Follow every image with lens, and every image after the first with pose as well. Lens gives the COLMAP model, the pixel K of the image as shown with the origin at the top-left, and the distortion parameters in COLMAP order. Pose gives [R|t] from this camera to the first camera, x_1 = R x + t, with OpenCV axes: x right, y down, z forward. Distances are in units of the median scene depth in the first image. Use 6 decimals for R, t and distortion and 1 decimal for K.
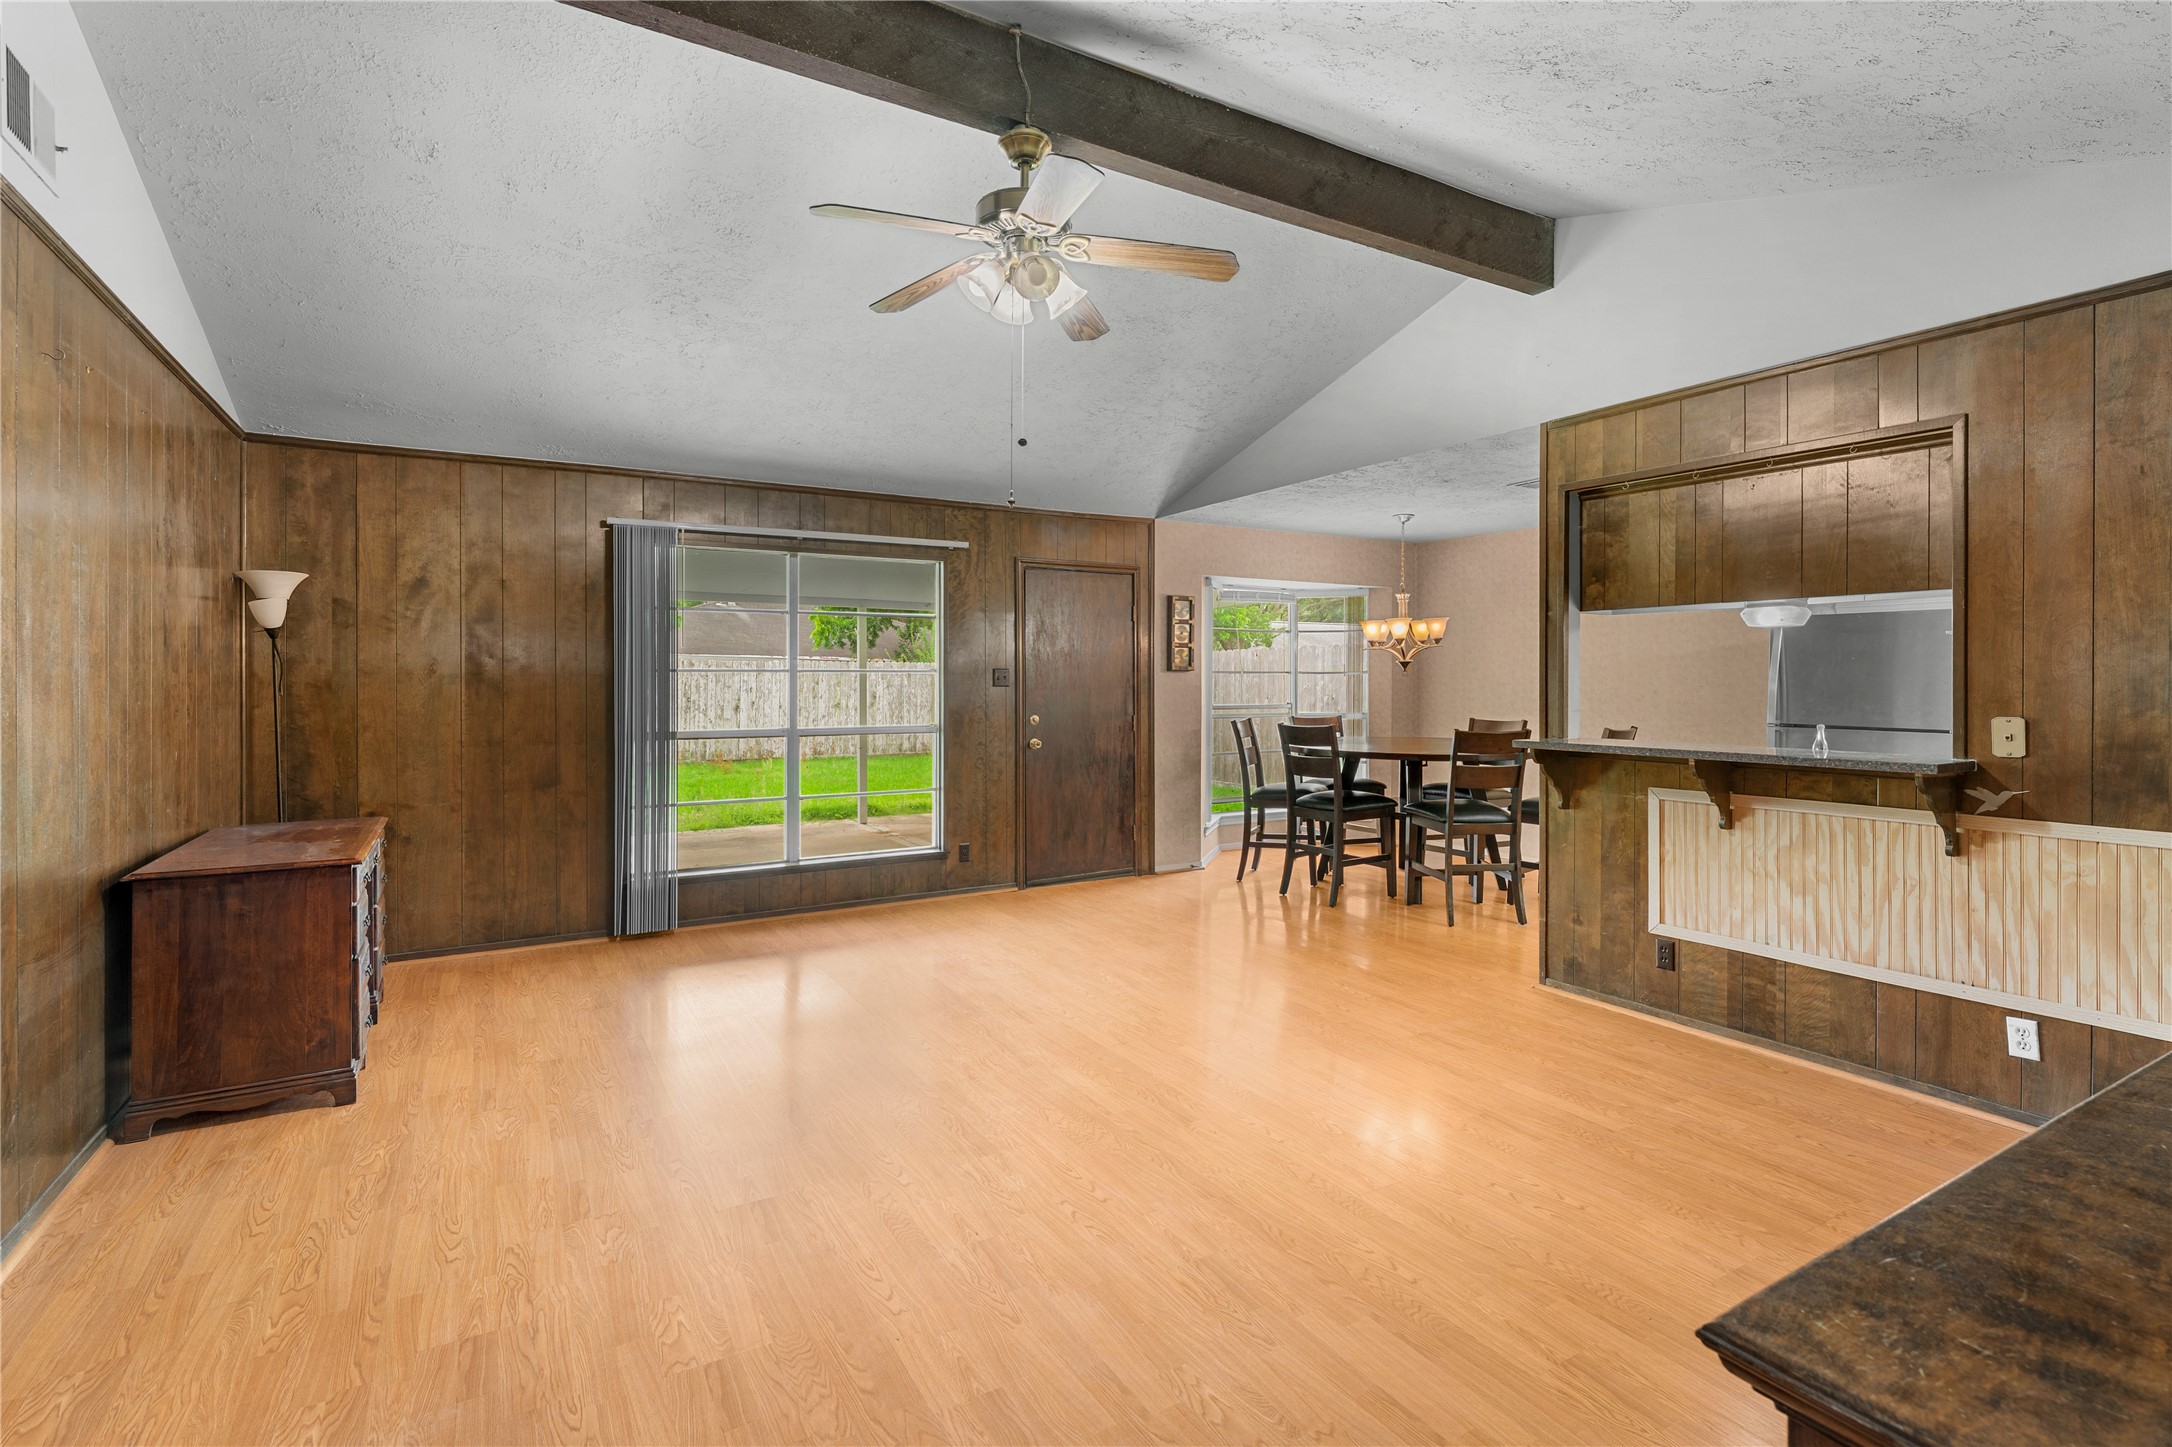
lens RADIAL K [[1006.1, 0, 1072.9], [0, 1006.1, 687.0], [0, 0, 1]] dist [0.000340, 0.000212]
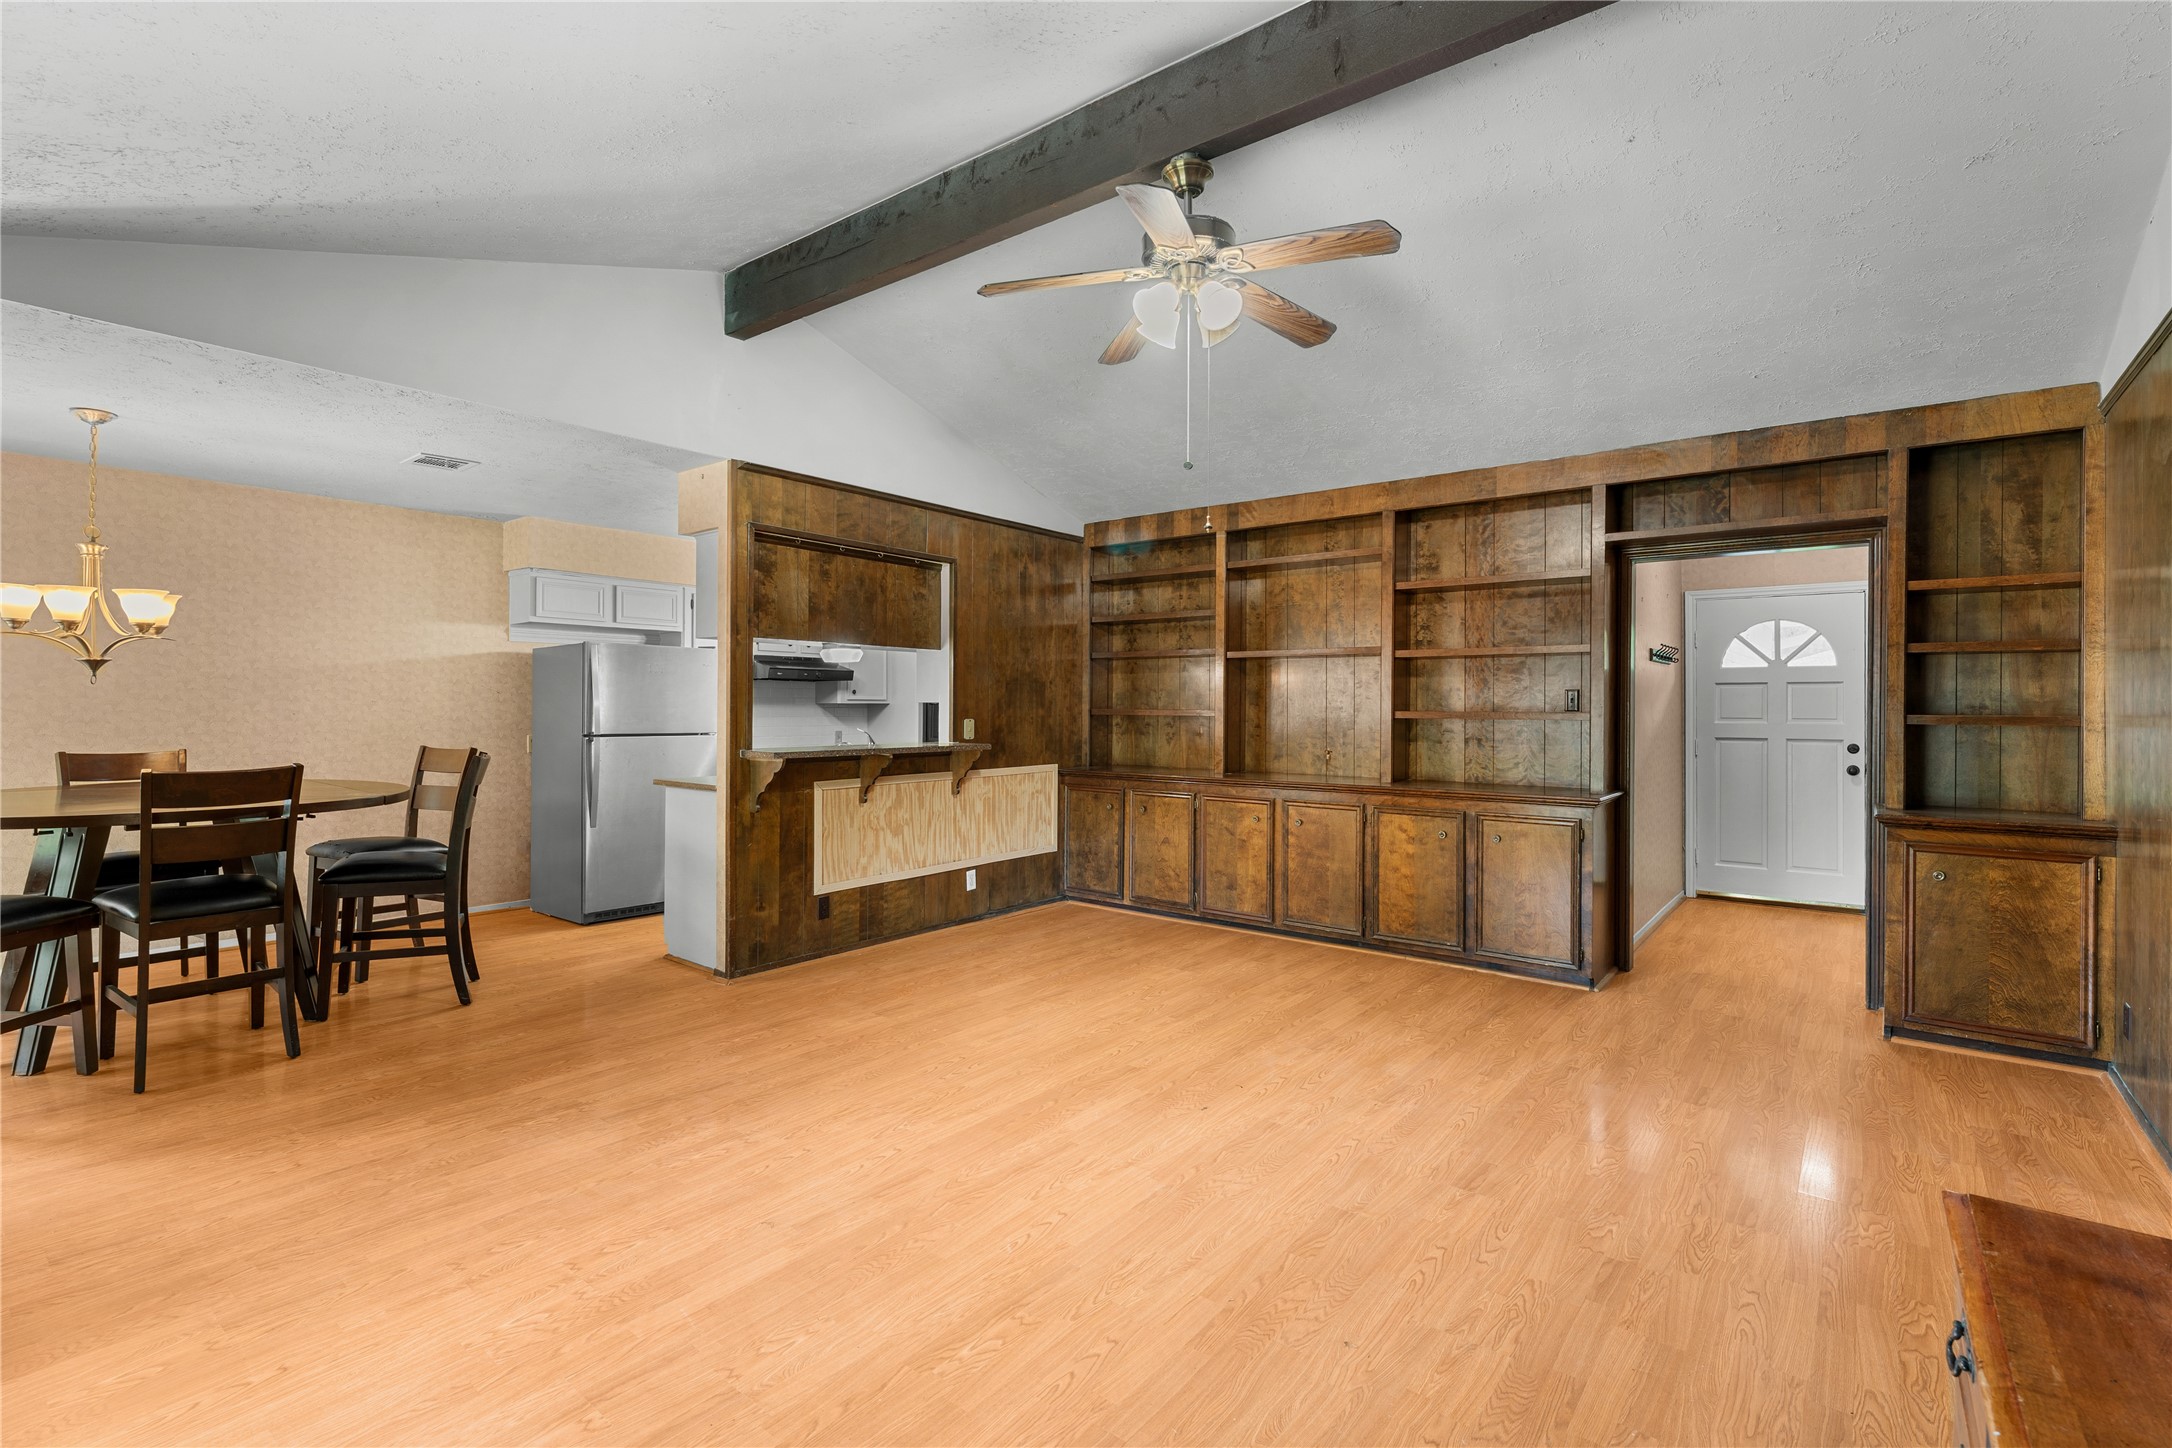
lens RADIAL K [[1006.1, 0, 1093.5], [0, 1006.1, 709.6], [0, 0, 1]] dist [0.000340, 0.000212]
pose [[-0.378799, -0.008516, 0.925440, -0.863451], [-0.004004, 0.999963, 0.007563, -0.005063], [-0.925470, -0.000841, -0.378819, 1.330052]]
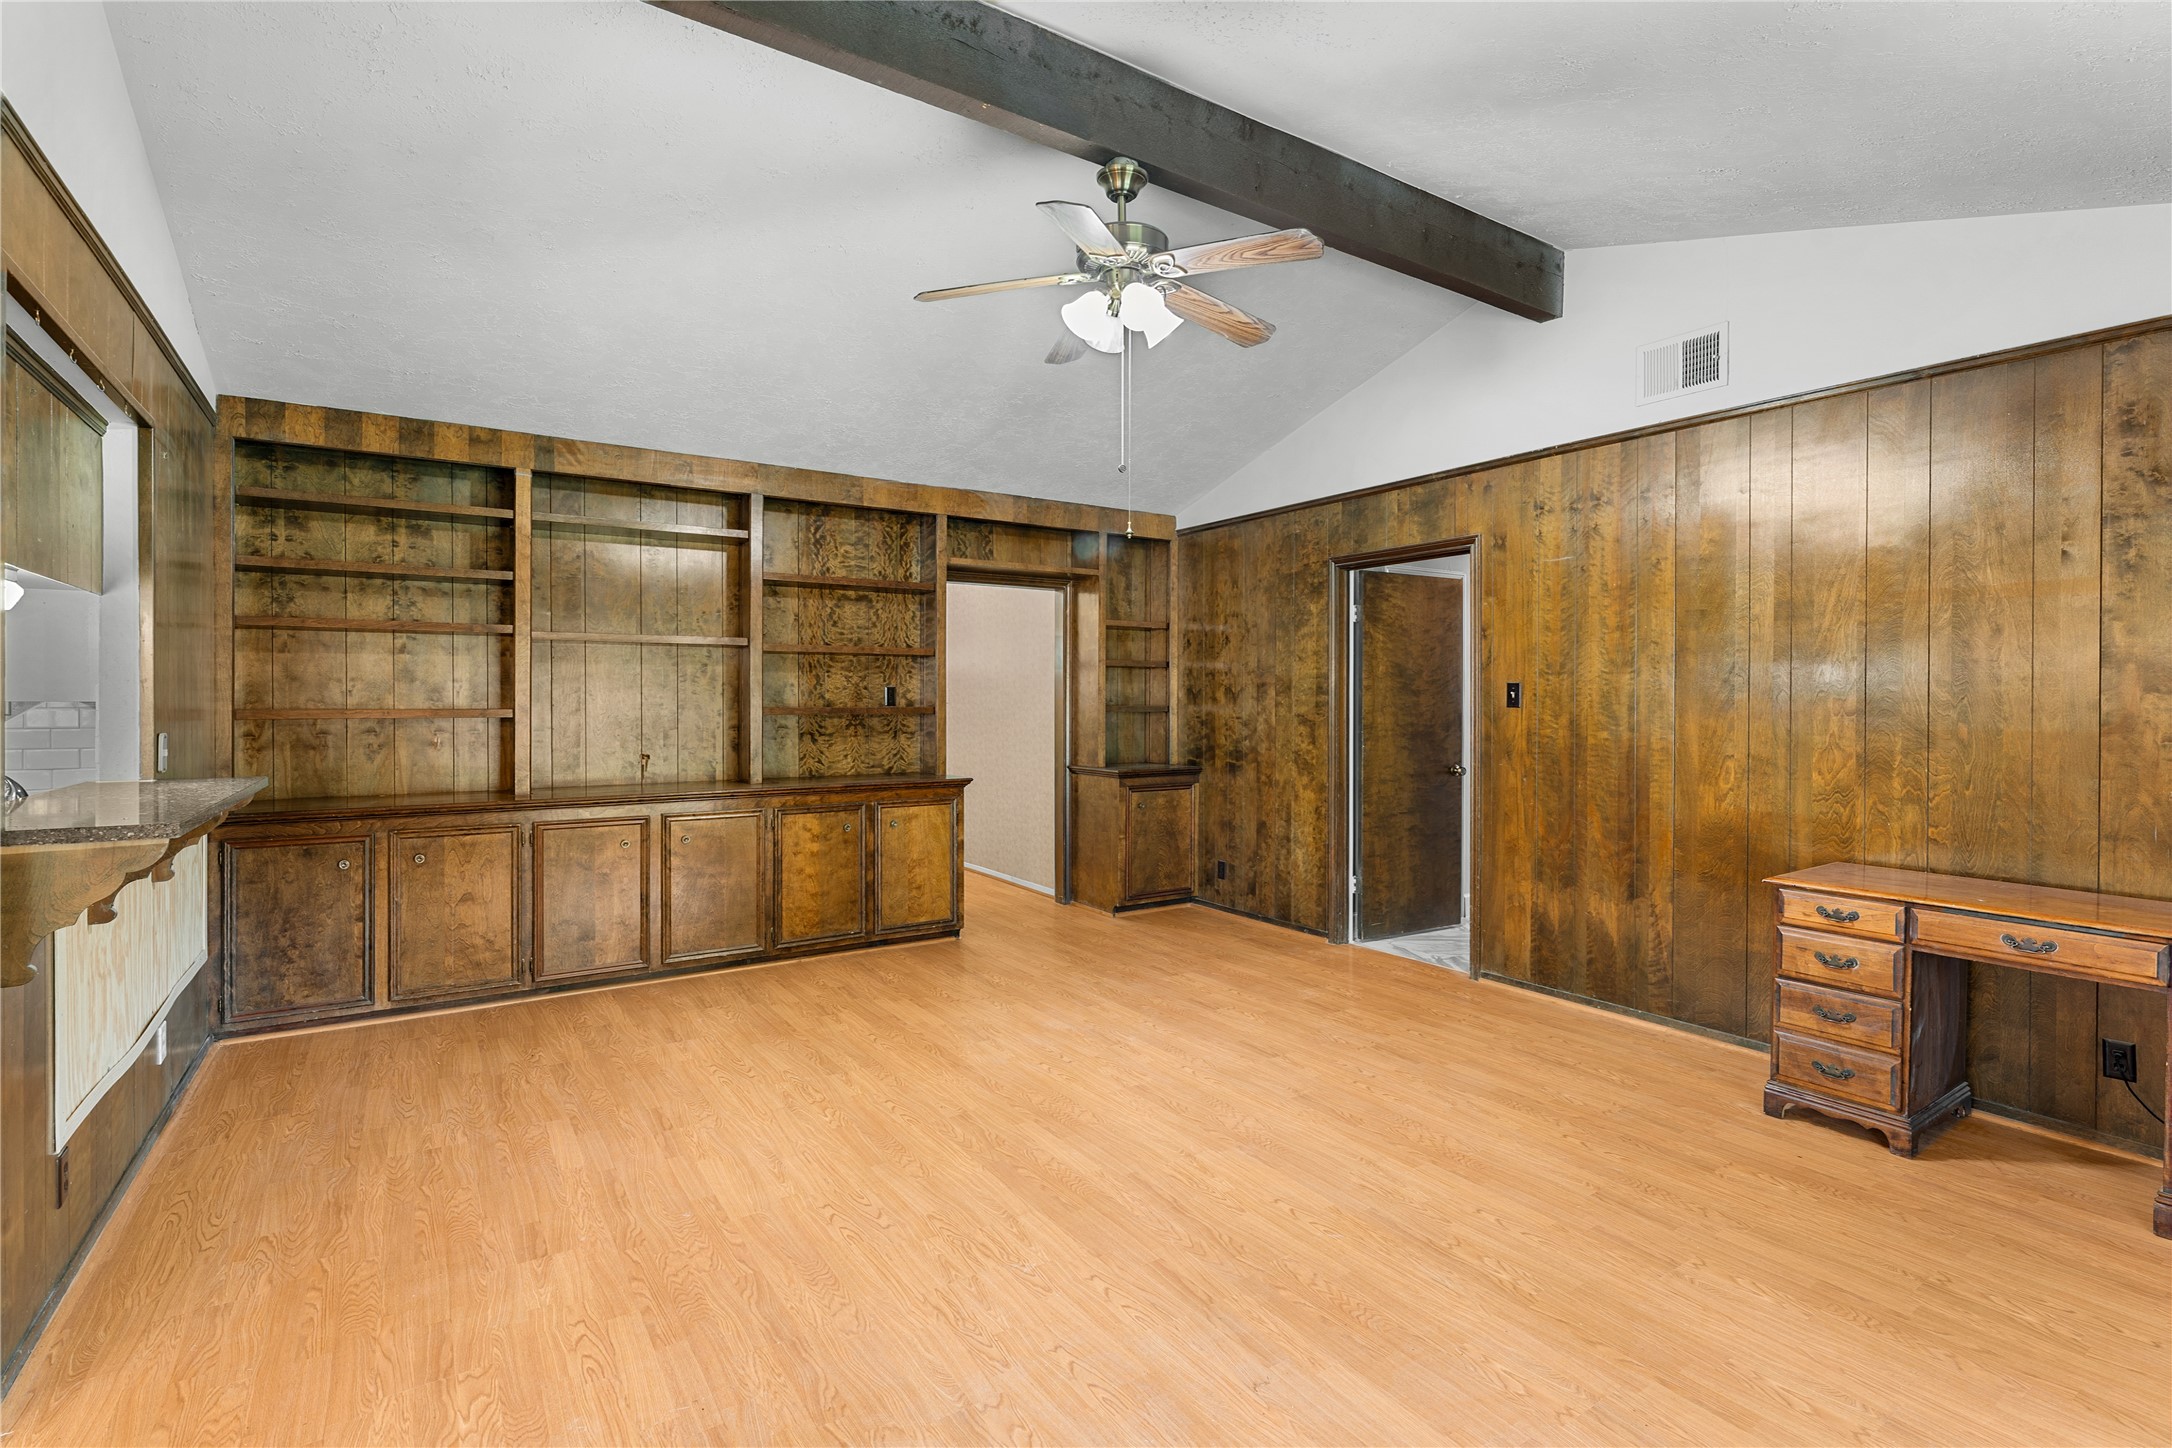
lens RADIAL K [[1006.1, 0, 1096.8], [0, 1006.1, 716.5], [0, 0, 1]] dist [0.000340, 0.000212]
pose [[-0.996809, -0.002479, -0.079780, 0.051362], [-0.004209, 0.999760, 0.021522, -0.014042], [0.079708, 0.021789, -0.996580, 1.830133]]
